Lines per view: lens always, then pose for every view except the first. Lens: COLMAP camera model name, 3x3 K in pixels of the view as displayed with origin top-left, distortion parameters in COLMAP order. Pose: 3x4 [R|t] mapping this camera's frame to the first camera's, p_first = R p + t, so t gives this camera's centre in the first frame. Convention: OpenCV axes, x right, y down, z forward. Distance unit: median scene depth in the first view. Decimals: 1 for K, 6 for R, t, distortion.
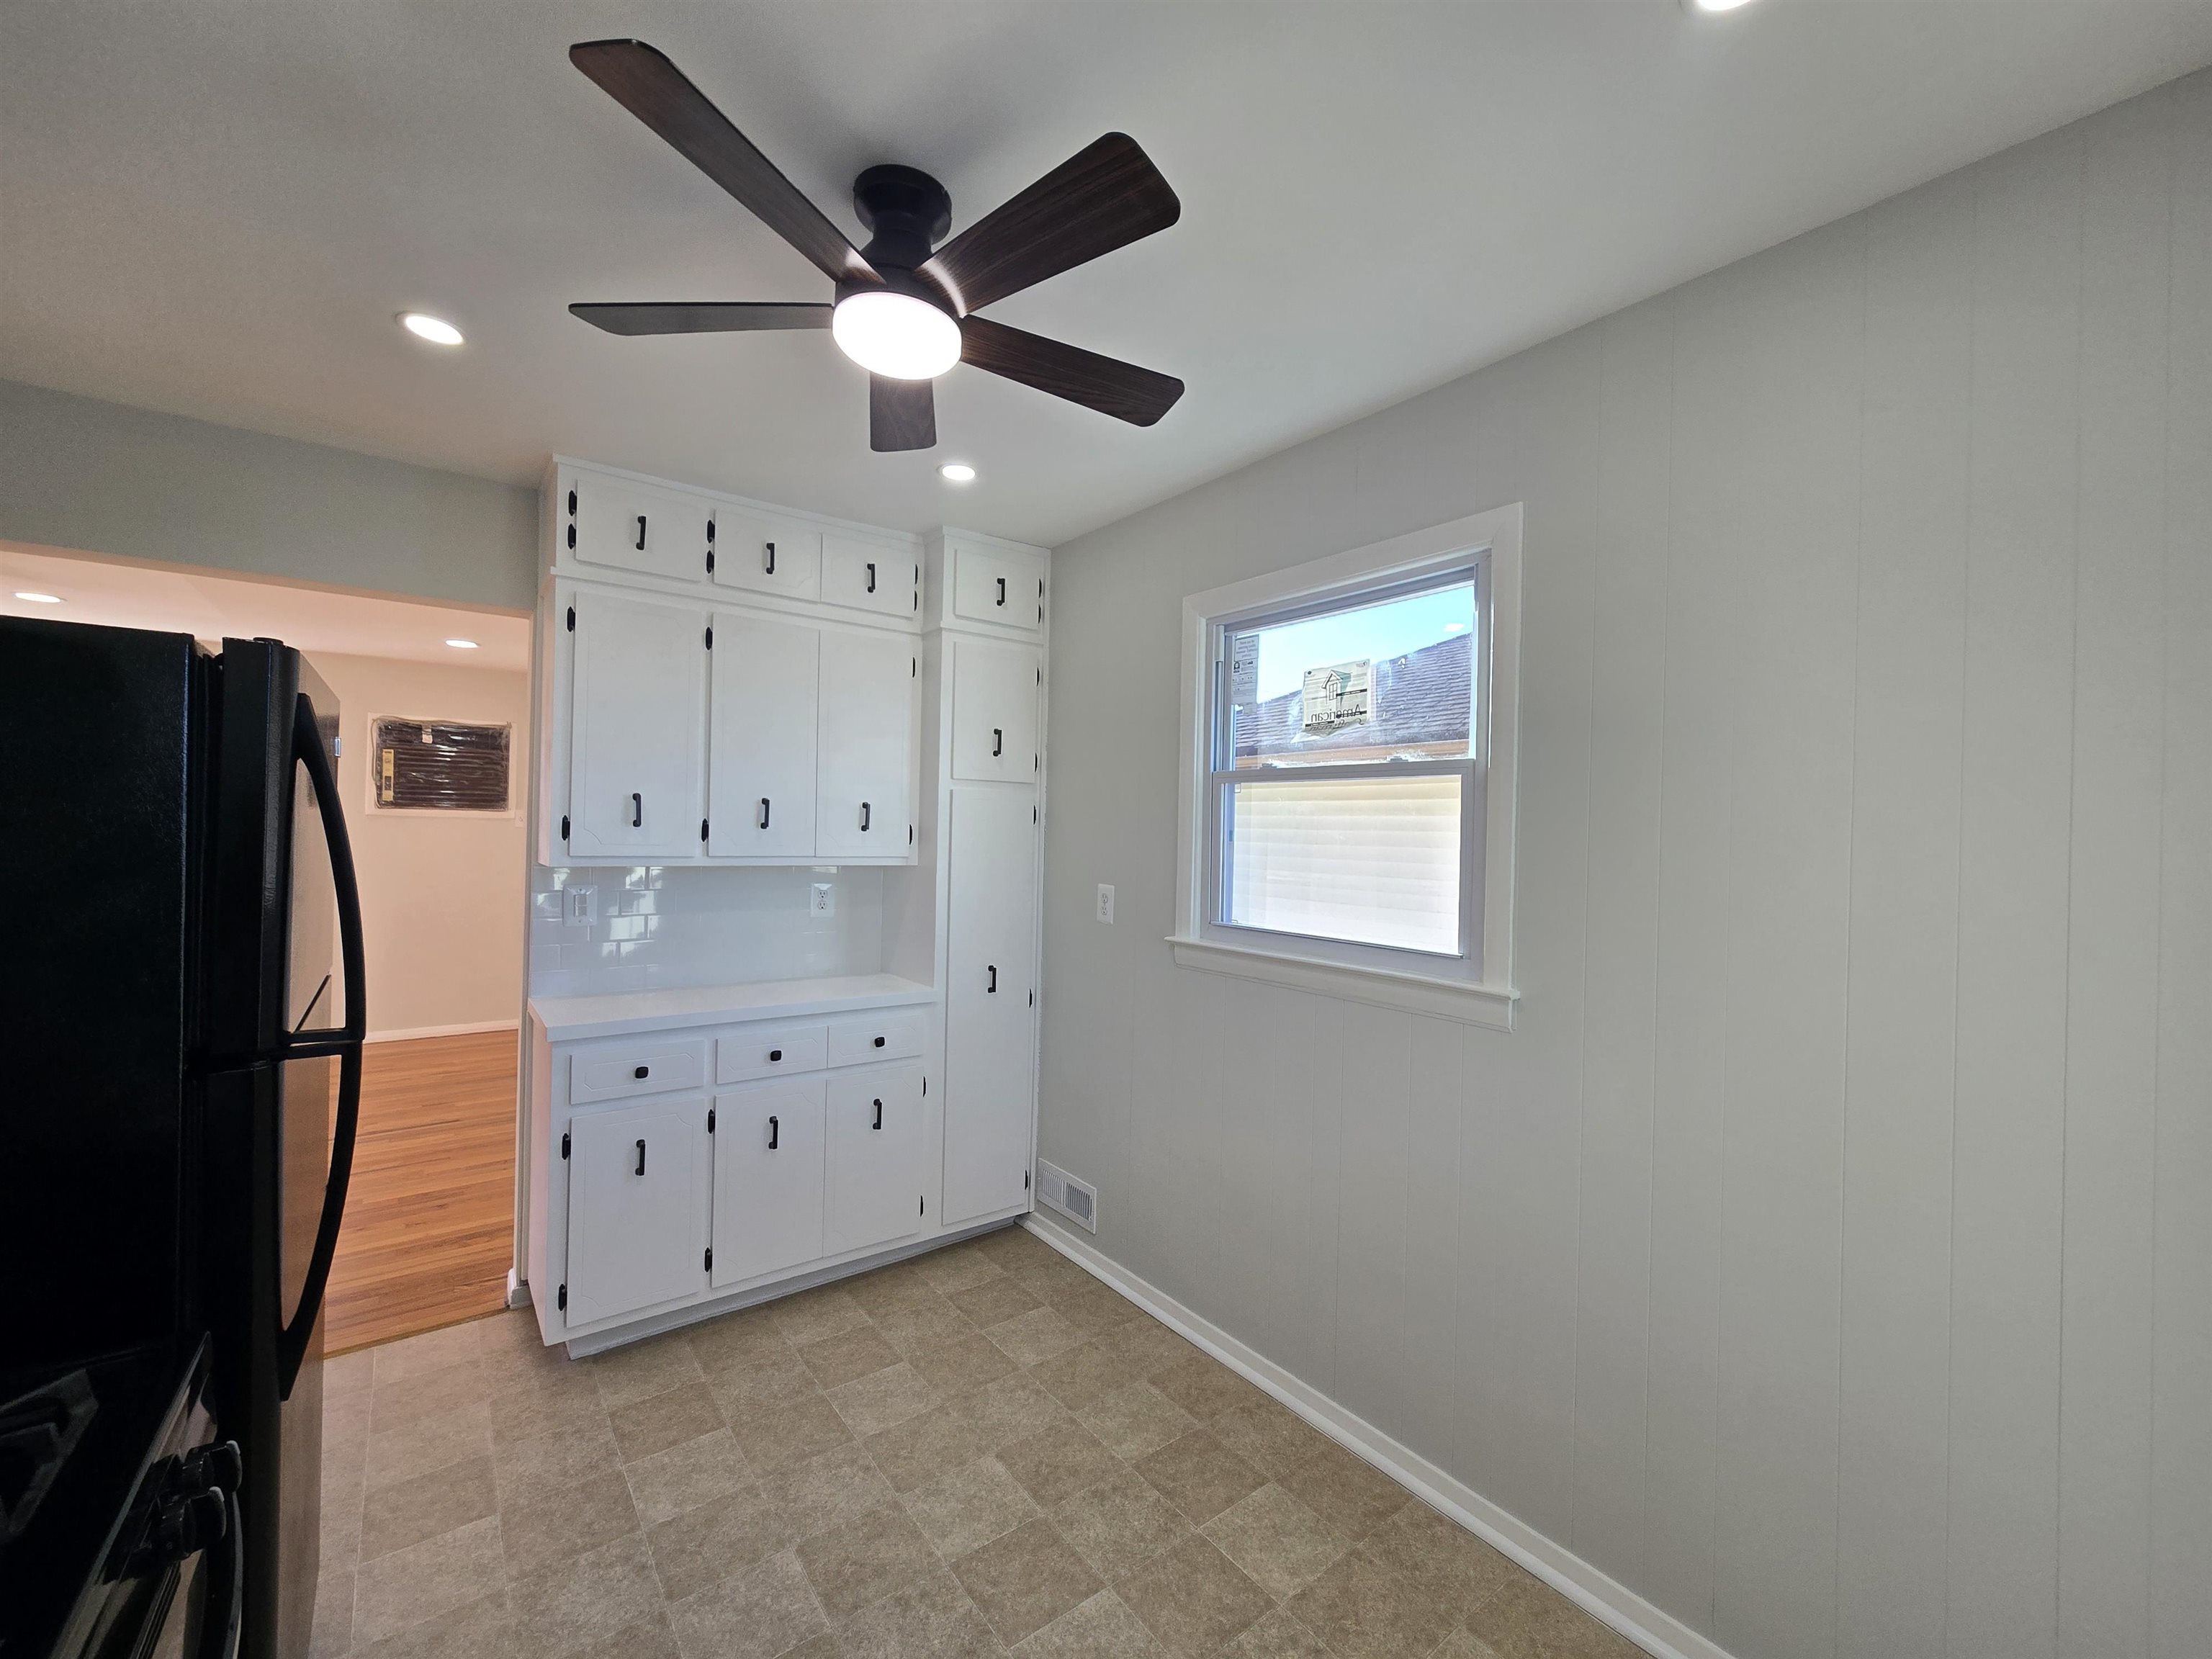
lens RADIAL K [[905.2, 0, 1112.4], [0, 905.2, 835.3], [0, 0, 1]] dist [0.001228, 0.001363]
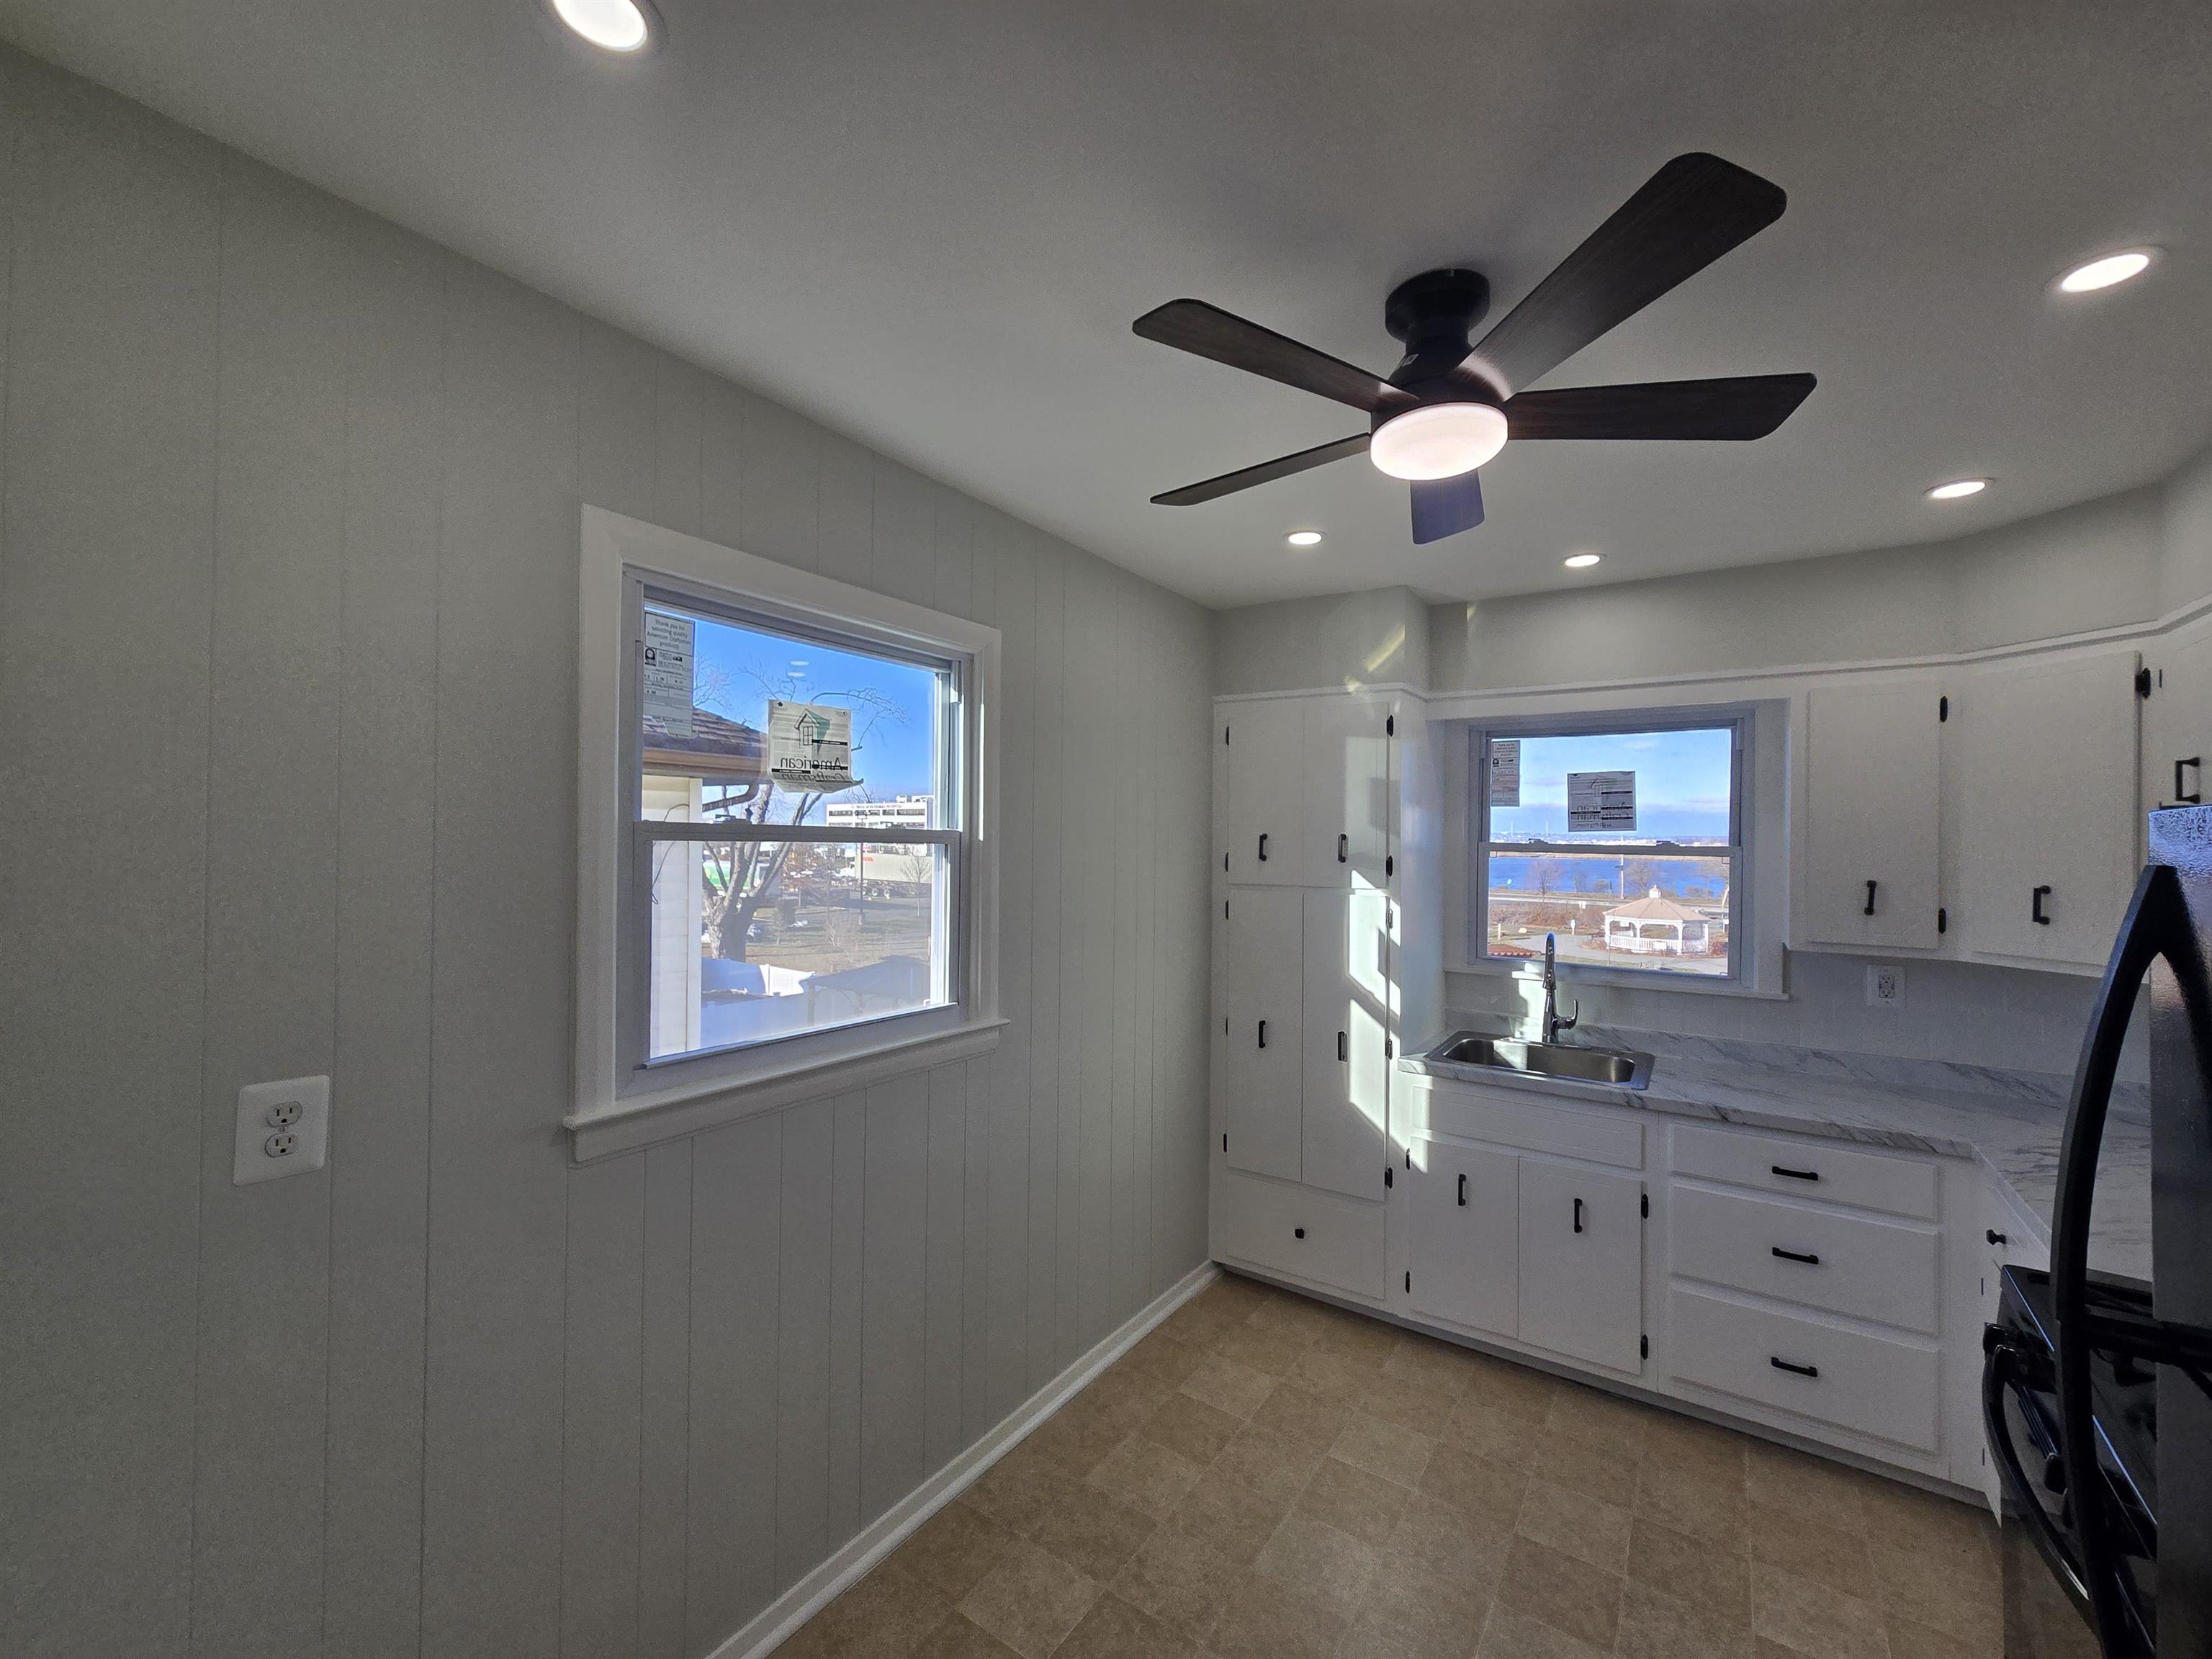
lens RADIAL K [[905.2, 0, 1122.4], [0, 905.2, 834.1], [0, 0, 1]] dist [0.001228, 0.001363]
pose [[-0.321395, -0.025006, 0.946615, -0.738217], [-0.027219, 0.999482, 0.017161, -0.104694], [-0.946554, -0.020251, -0.321909, 1.145620]]
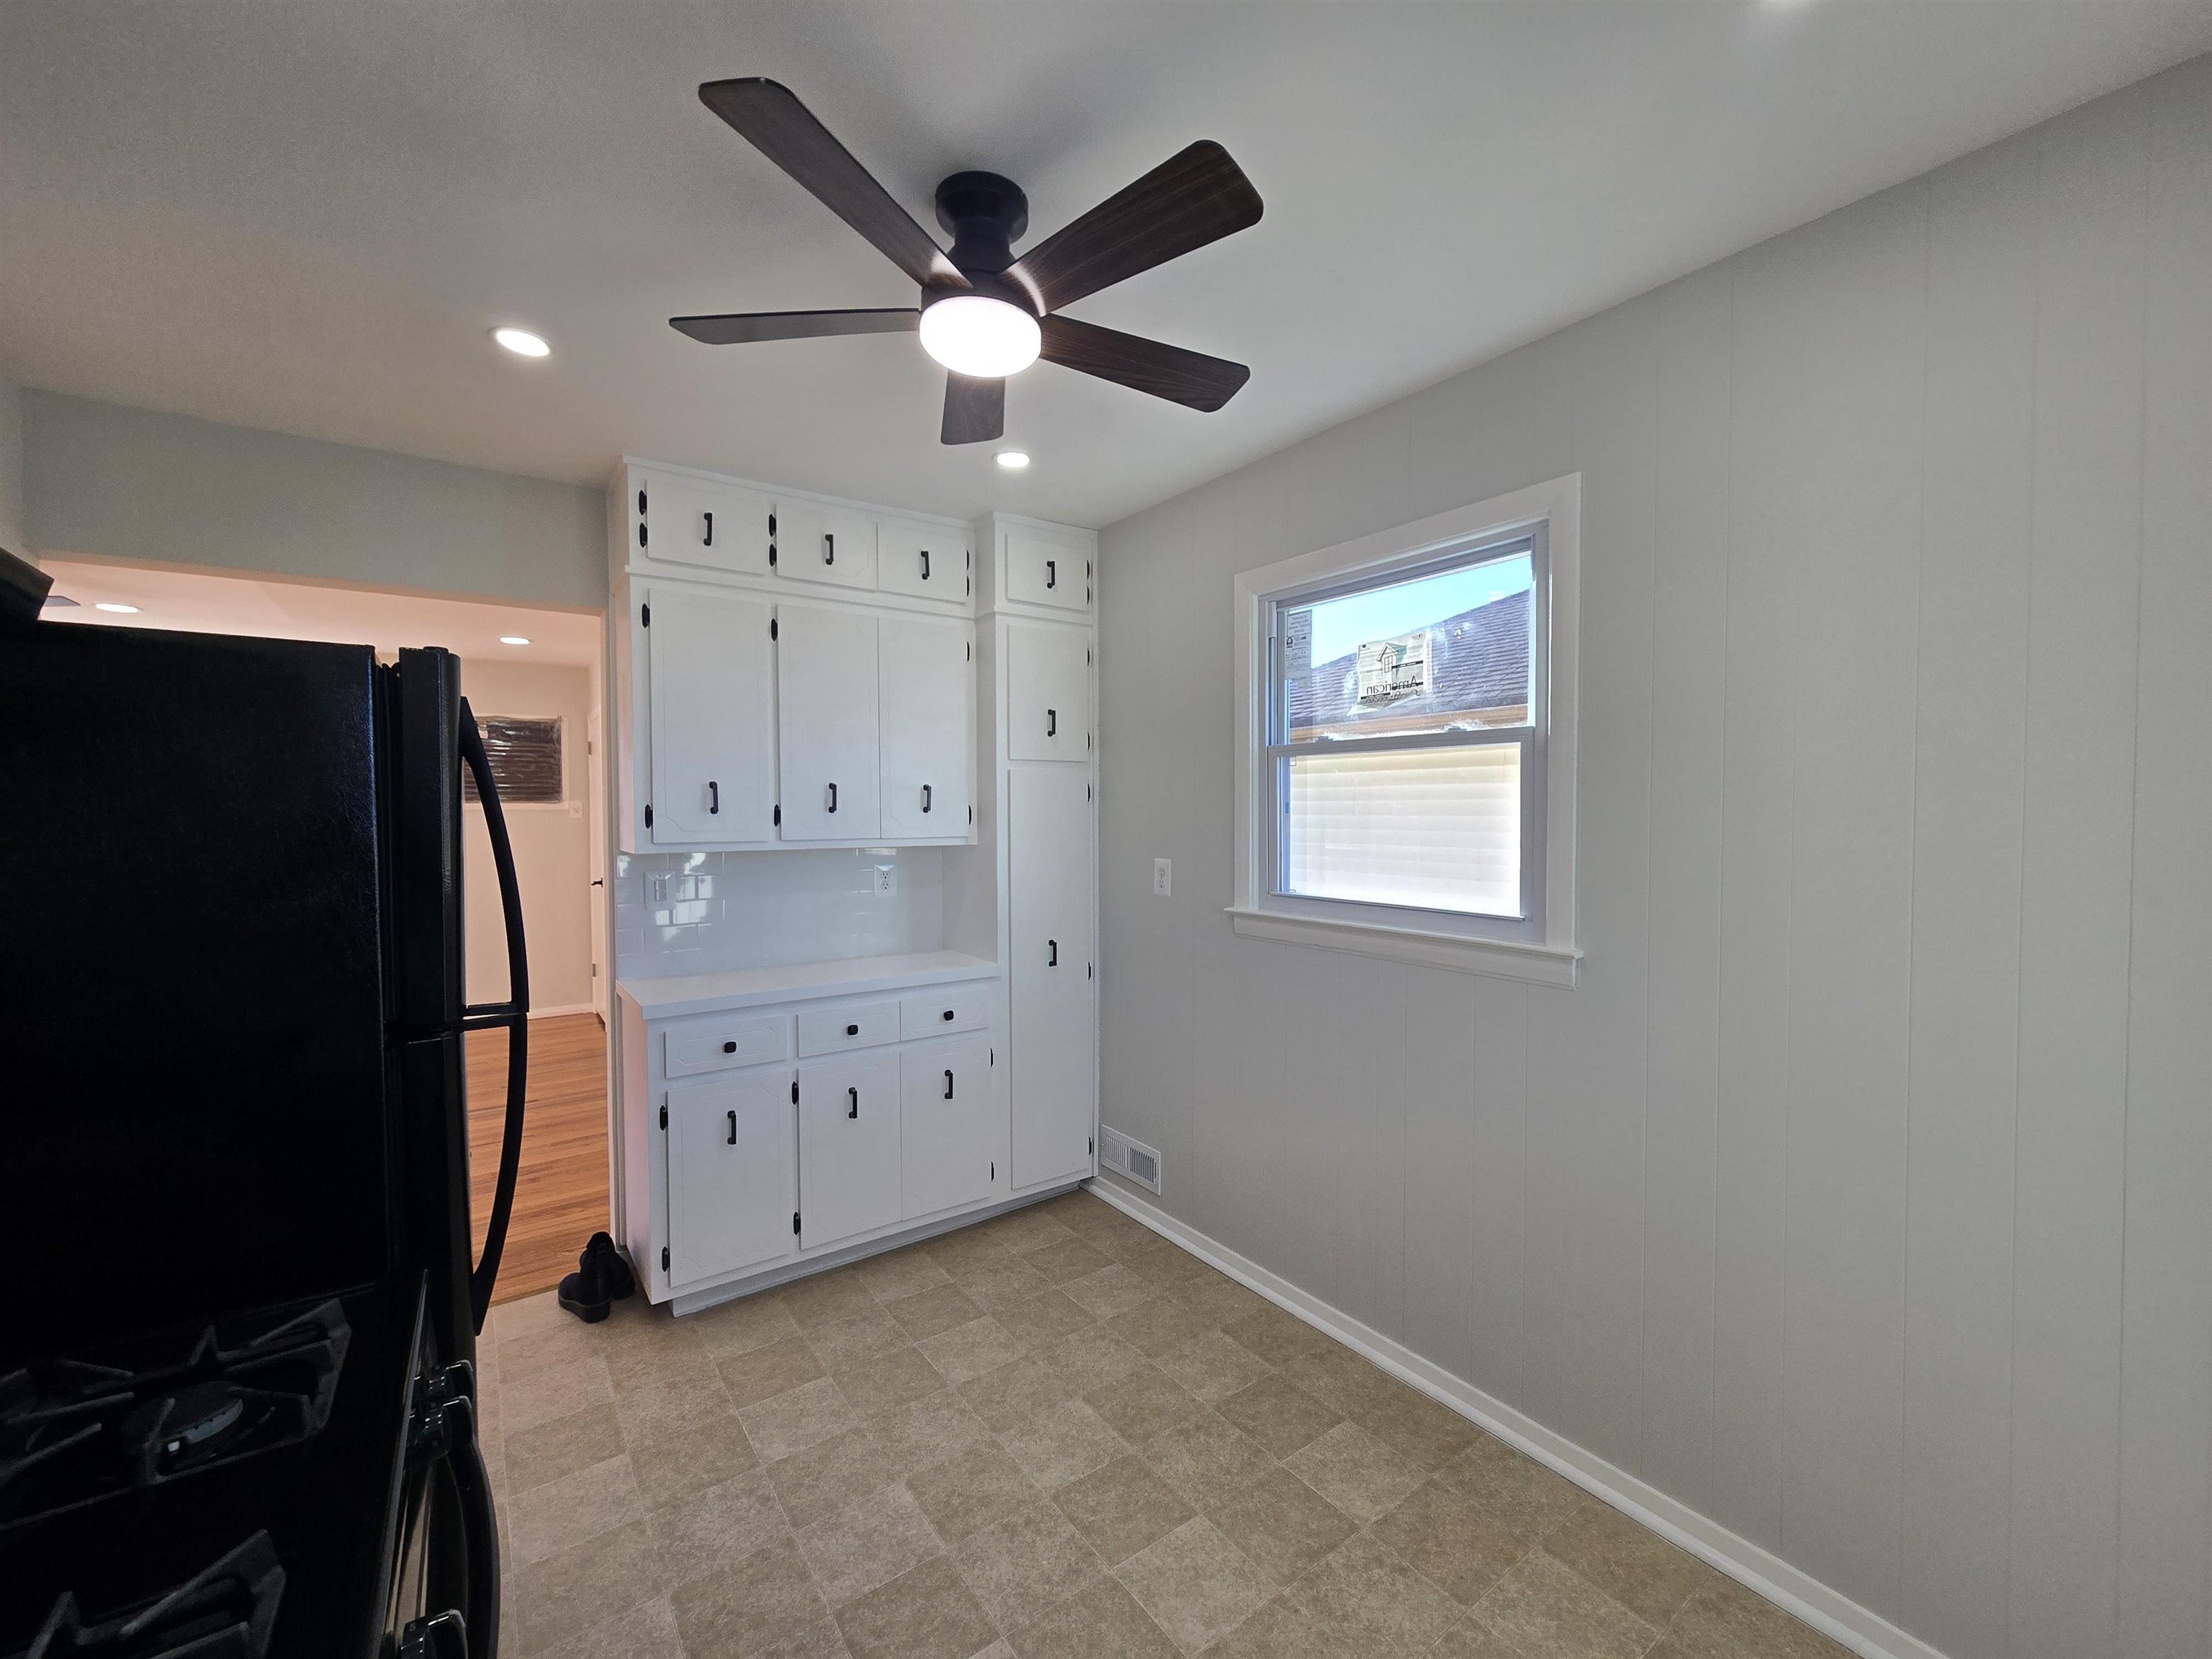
lens RADIAL K [[905.2, 0, 1116.2], [0, 905.2, 836.3], [0, 0, 1]] dist [0.001228, 0.001363]
pose [[0.999350, -0.024471, -0.026480, -0.047432], [0.025162, 0.999342, 0.026112, 0.001396], [0.025824, -0.026761, 0.999308, -0.039926]]
